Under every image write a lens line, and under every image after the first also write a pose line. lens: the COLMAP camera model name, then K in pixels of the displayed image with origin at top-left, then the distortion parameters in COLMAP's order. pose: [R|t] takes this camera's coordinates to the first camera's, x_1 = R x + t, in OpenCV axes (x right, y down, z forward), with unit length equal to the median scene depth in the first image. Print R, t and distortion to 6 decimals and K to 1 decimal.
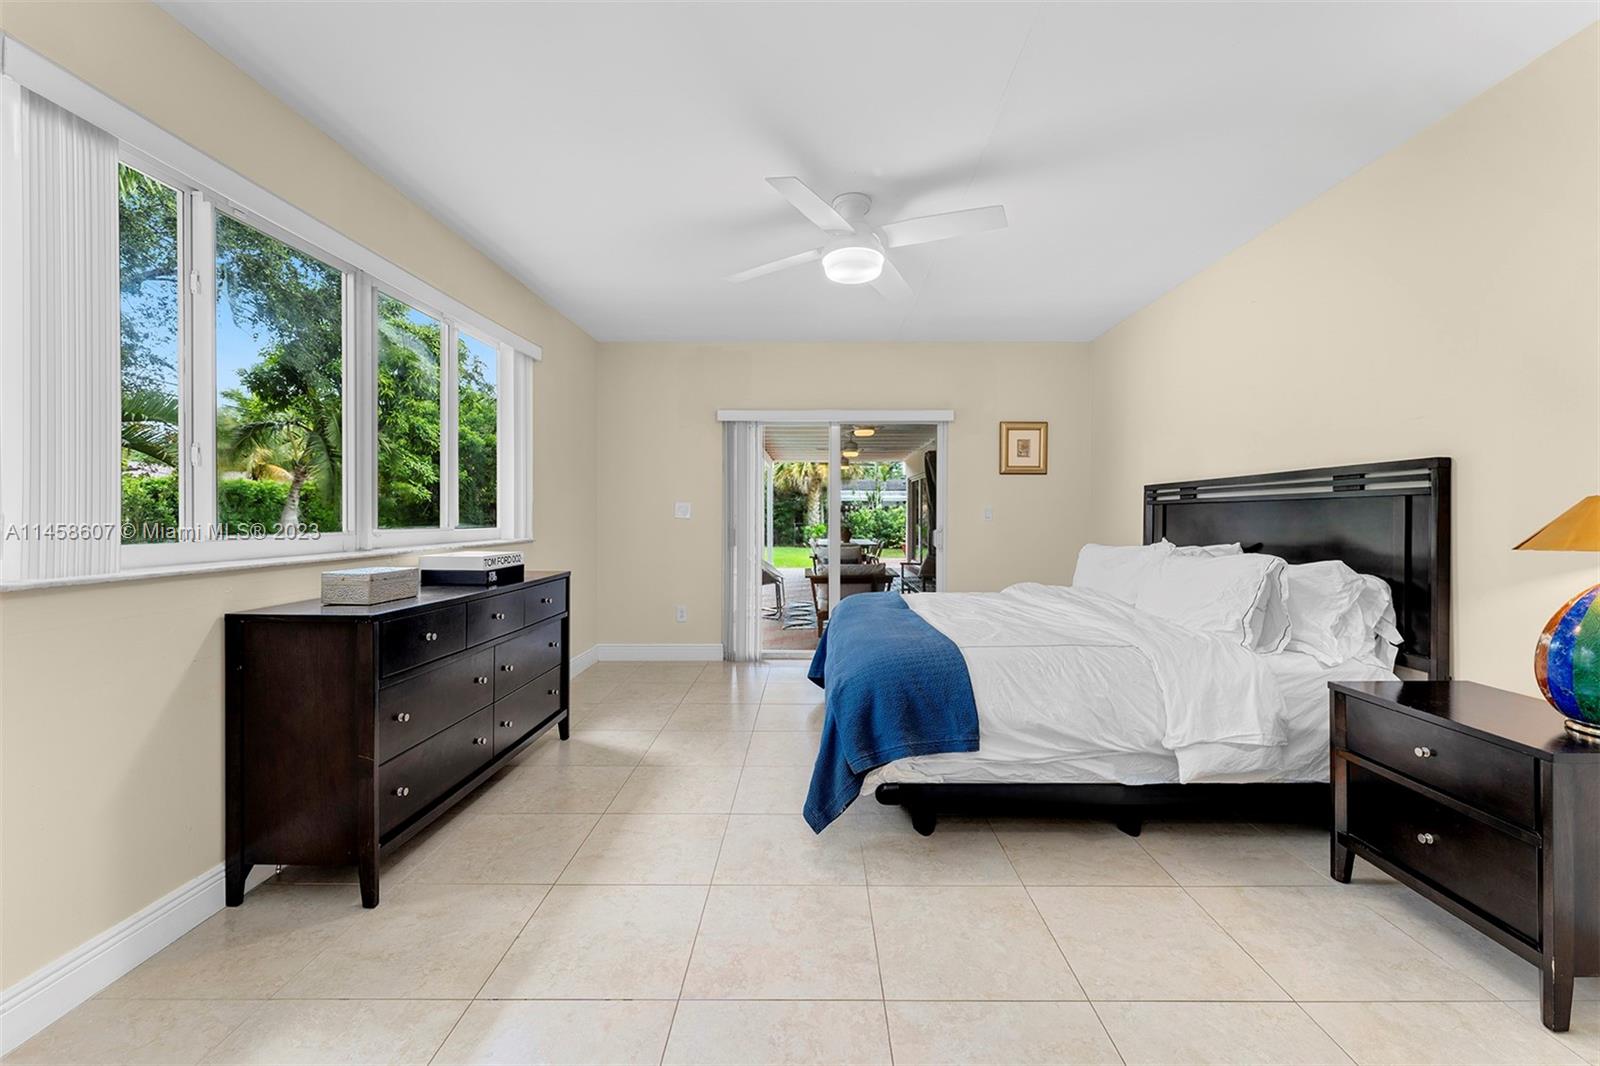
lens RADIAL K [[654.9, 0, 803.7], [0, 654.9, 523.5], [0, 0, 1]] dist [0.003103, 0.000340]
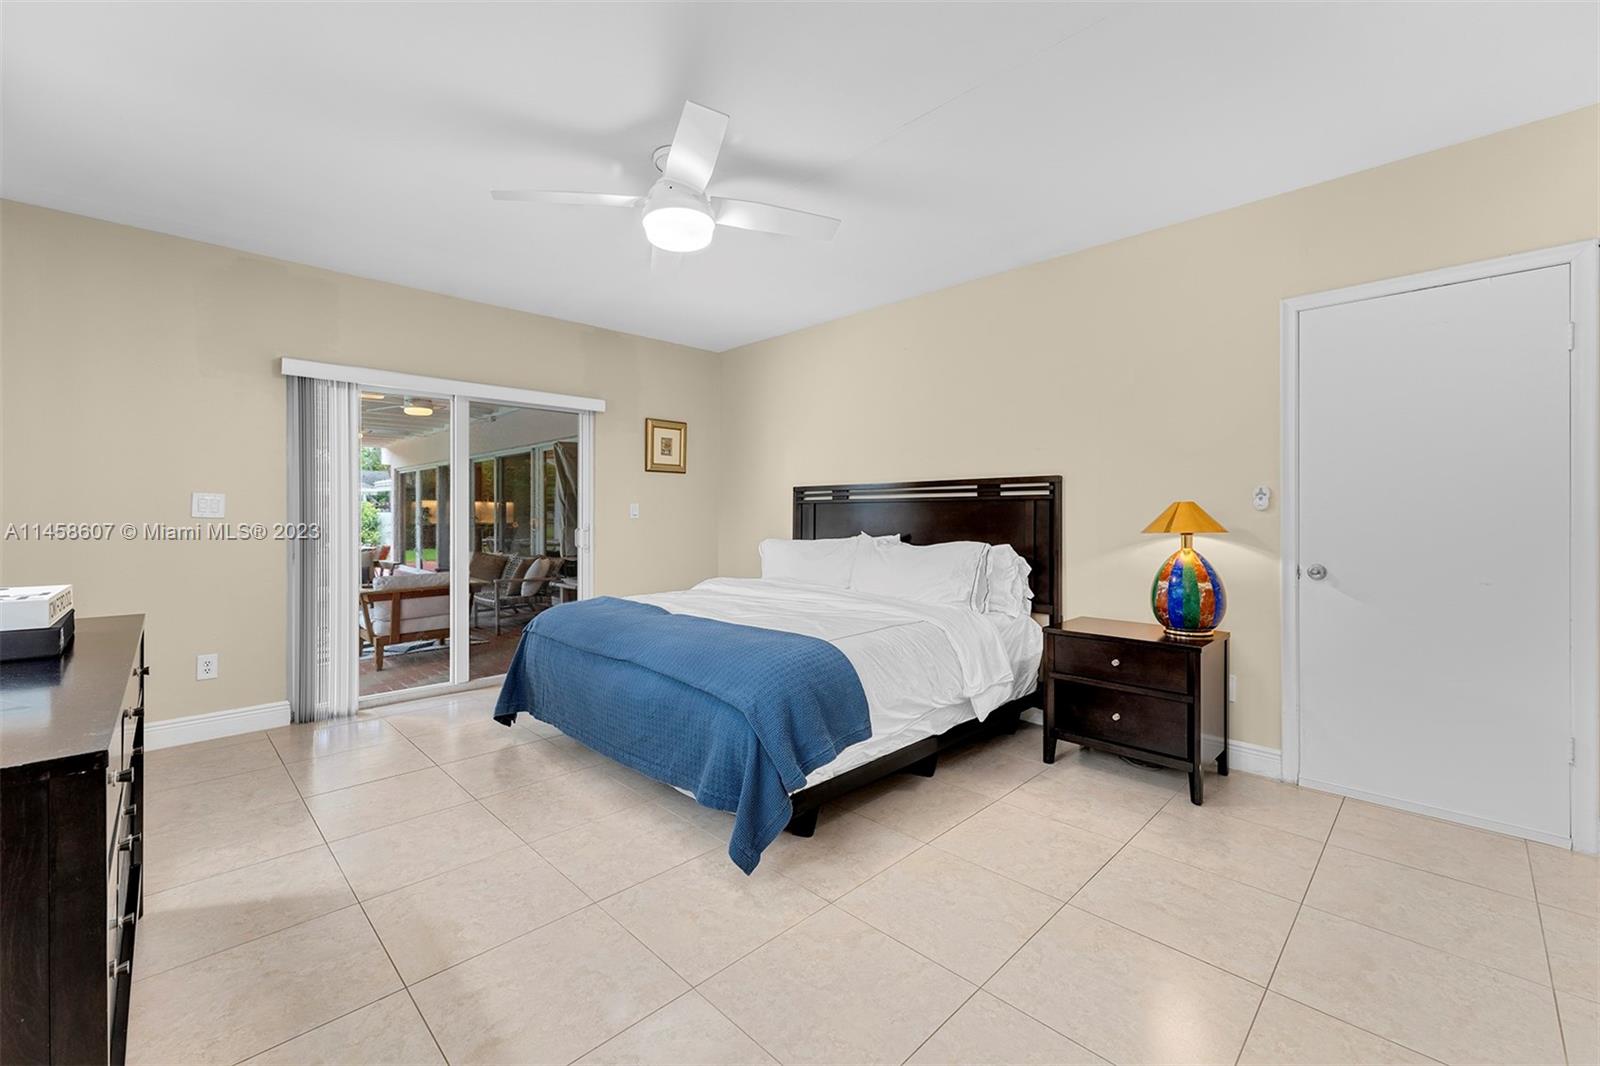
lens RADIAL K [[654.9, 0, 801.7], [0, 654.9, 522.3], [0, 0, 1]] dist [0.003103, 0.000340]
pose [[0.705143, -0.010875, 0.708982, -0.473961], [0.009519, 0.999937, 0.005871, -0.004240], [-0.709001, 0.002610, 0.705202, 0.282575]]
